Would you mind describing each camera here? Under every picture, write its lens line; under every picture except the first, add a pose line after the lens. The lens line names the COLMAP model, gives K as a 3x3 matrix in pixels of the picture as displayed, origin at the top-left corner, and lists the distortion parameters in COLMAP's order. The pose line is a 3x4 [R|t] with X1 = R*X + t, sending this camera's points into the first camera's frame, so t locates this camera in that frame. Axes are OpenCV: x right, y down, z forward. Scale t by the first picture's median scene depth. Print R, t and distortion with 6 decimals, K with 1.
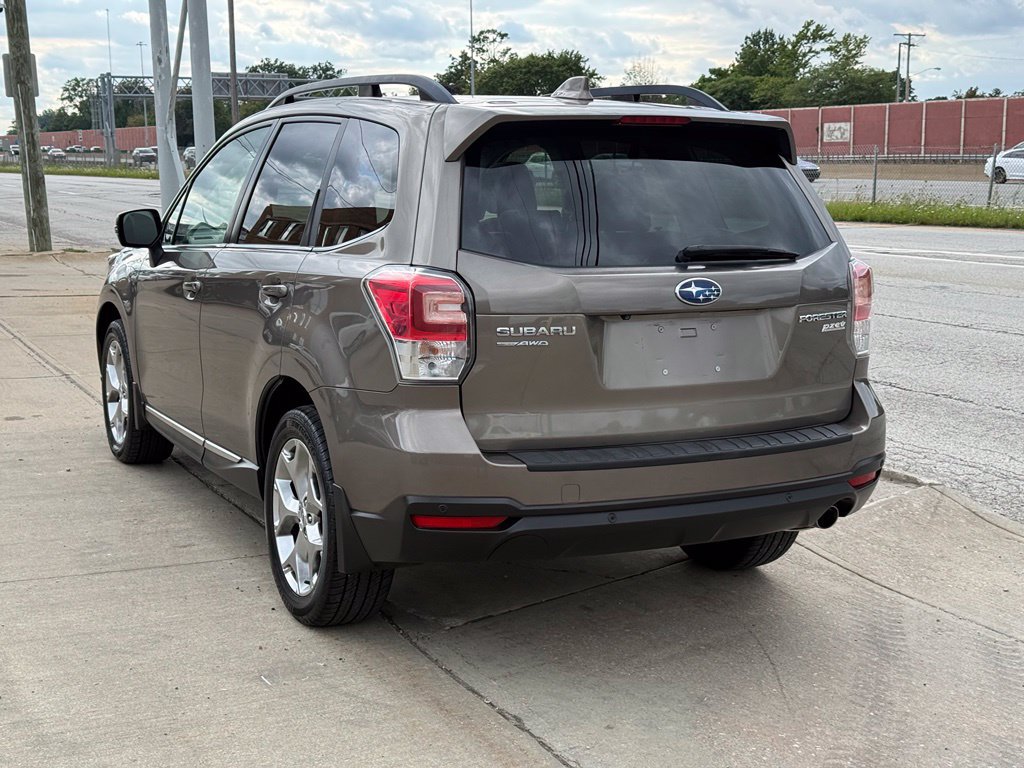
lens RADIAL K [[1408.3, 0, 512.0], [0, 1408.3, 384.0], [0, 0, 1]] dist [0.196489, -0.429456]
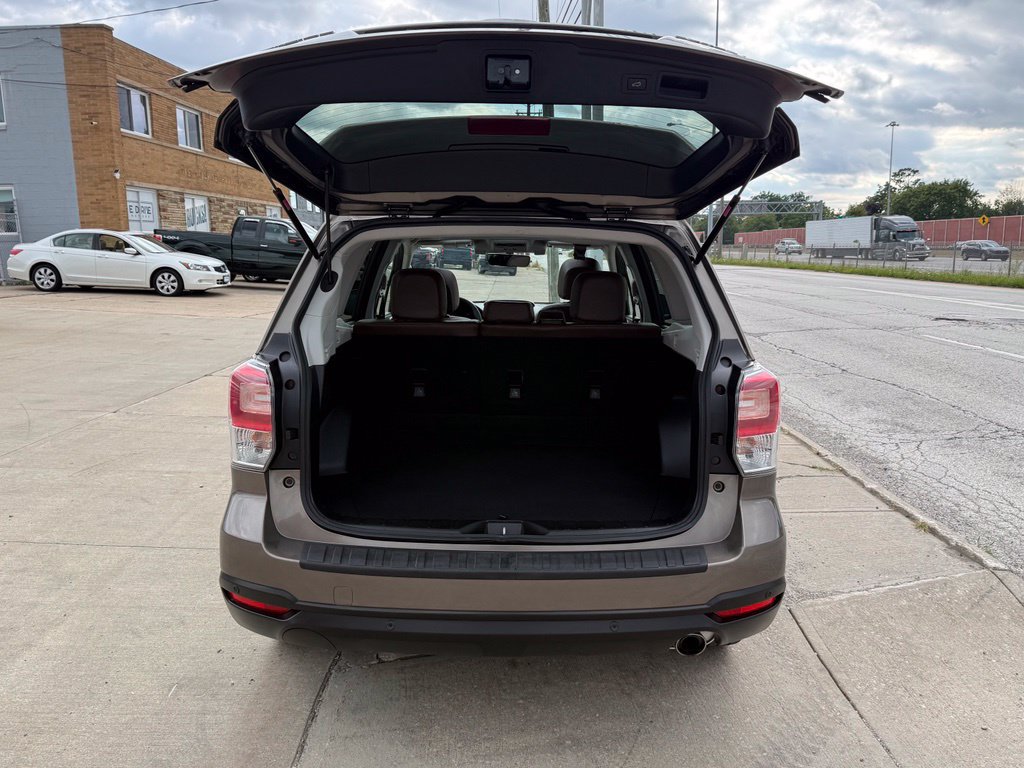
lens RADIAL K [[786.6, 0, 517.0], [0, 786.6, 380.1], [0, 0, 1]] dist [0.040678, -0.061612]
pose [[0.894487, 0.073796, -0.440962, 0.335248], [-0.070365, 0.997229, 0.024155, -0.083232], [0.441523, 0.009422, 0.897200, 0.484872]]
